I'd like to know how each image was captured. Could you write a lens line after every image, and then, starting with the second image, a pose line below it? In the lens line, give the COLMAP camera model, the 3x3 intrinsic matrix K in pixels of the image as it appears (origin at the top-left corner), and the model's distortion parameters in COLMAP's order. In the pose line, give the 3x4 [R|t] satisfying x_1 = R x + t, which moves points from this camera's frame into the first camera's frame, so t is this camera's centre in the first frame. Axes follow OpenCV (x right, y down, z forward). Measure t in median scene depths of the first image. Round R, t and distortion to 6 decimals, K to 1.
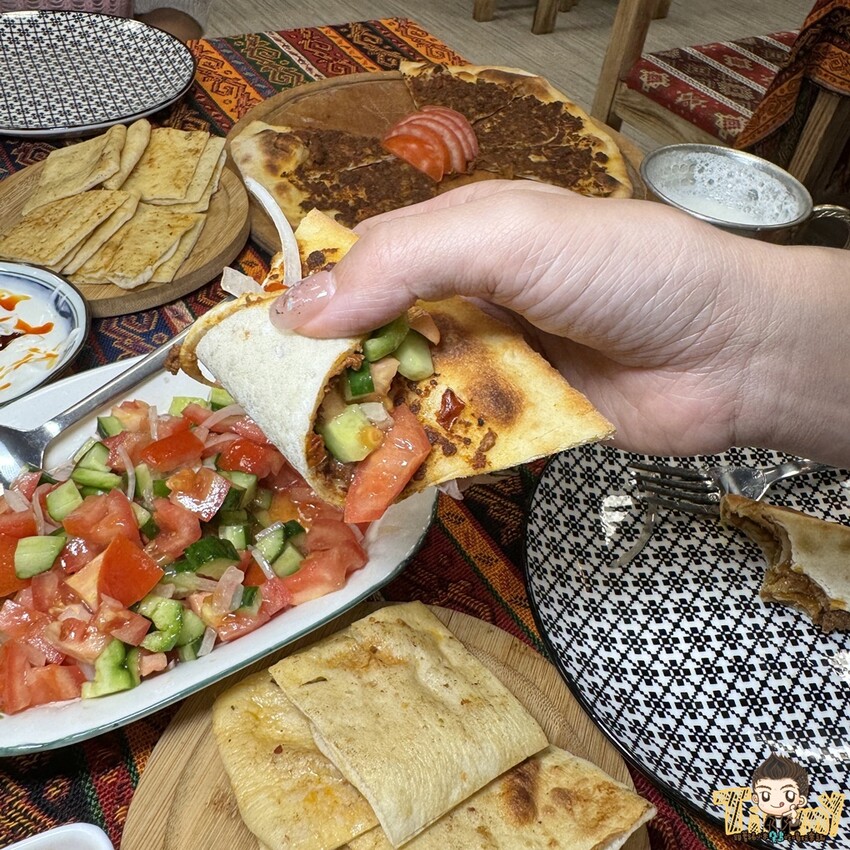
lens RADIAL K [[801.3, 0, 425.8], [0, 801.3, 376.9], [0, 0, 1]] dist [-0.006755, 0.003120]
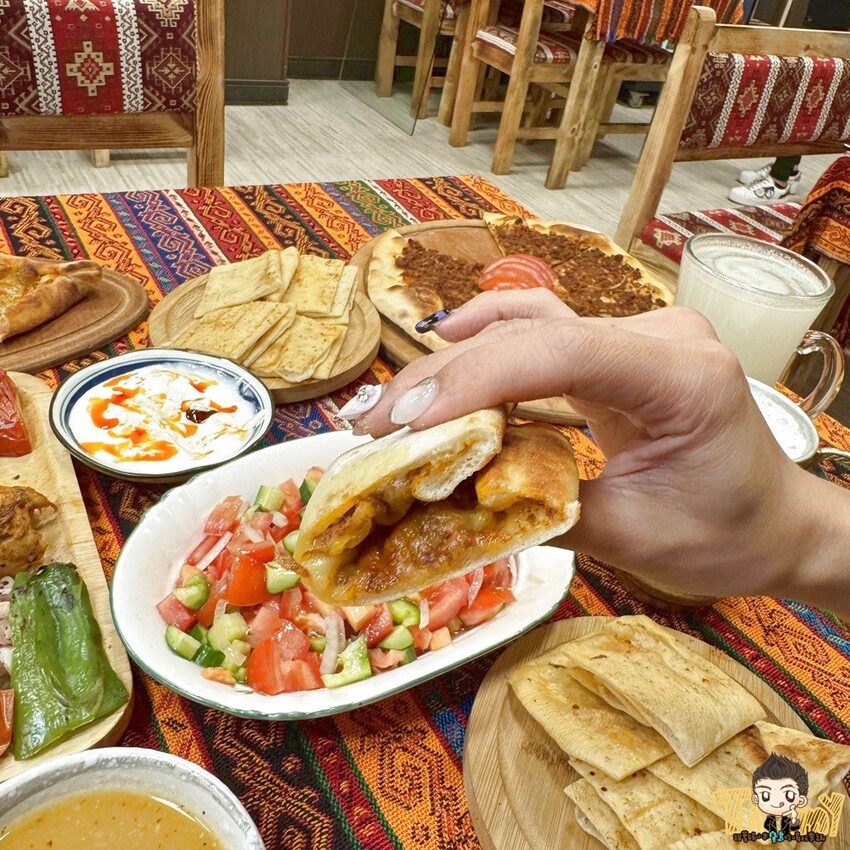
lens RADIAL K [[792.1, 0, 425.0], [0, 792.1, 391.5], [0, 0, 1]] dist [-0.000944, 0.003203]
pose [[0.997867, 0.064550, 0.009721, -0.173518], [-0.062509, 0.987795, -0.142667, 0.059146], [-0.018811, 0.141755, 0.989723, -0.178905]]
